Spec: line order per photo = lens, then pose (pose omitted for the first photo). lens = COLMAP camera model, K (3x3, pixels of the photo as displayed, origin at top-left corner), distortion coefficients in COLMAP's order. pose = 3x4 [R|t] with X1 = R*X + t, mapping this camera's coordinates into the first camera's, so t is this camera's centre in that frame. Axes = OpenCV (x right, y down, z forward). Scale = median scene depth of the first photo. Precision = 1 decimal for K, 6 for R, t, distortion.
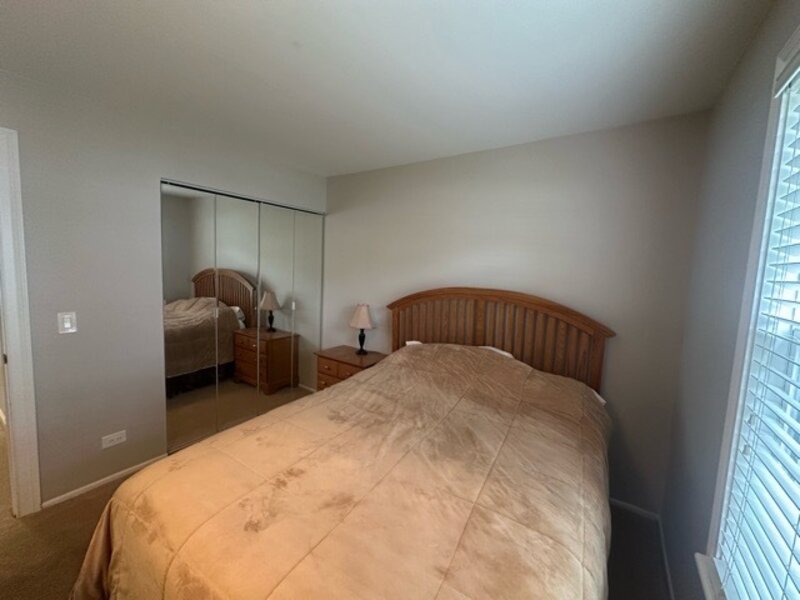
lens RADIAL K [[320.1, 0, 399.4], [0, 320.1, 298.4], [0, 0, 1]] dist [-0.002982, 0.000429]
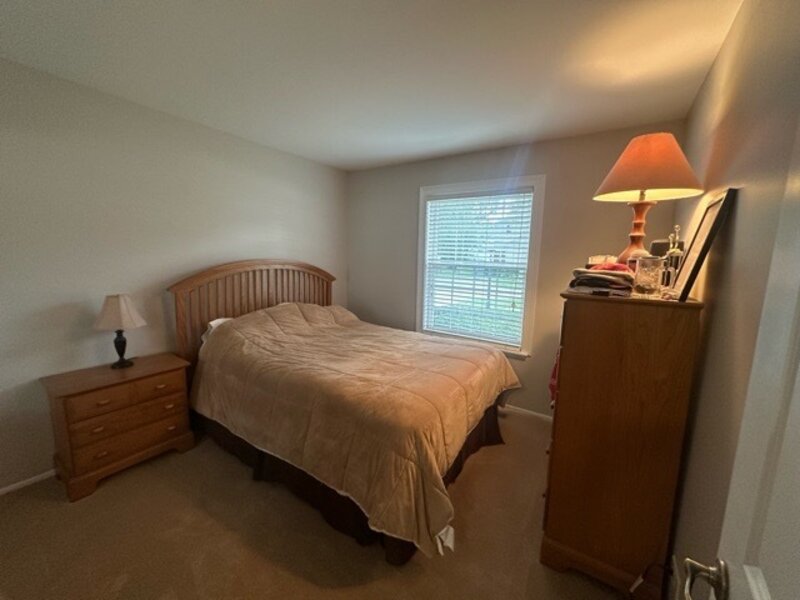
lens RADIAL K [[320.1, 0, 399.4], [0, 320.1, 296.5], [0, 0, 1]] dist [-0.002982, 0.000429]
pose [[-0.004798, -0.175554, 0.984458, -0.824986], [0.062819, 0.982472, 0.175506, -0.063803], [-0.998013, 0.062685, 0.006315, 0.409111]]
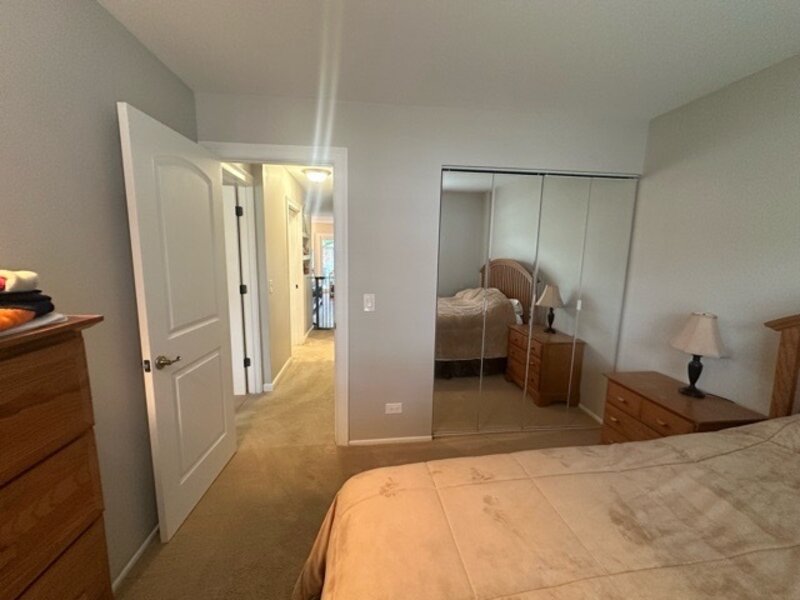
lens RADIAL K [[320.1, 0, 398.5], [0, 320.1, 298.4], [0, 0, 1]] dist [-0.002982, 0.000429]
pose [[0.650571, 0.078989, -0.755327, -0.038176], [-0.062452, 0.996772, 0.050447, -0.005048], [0.756873, 0.014353, 0.653404, 0.190195]]
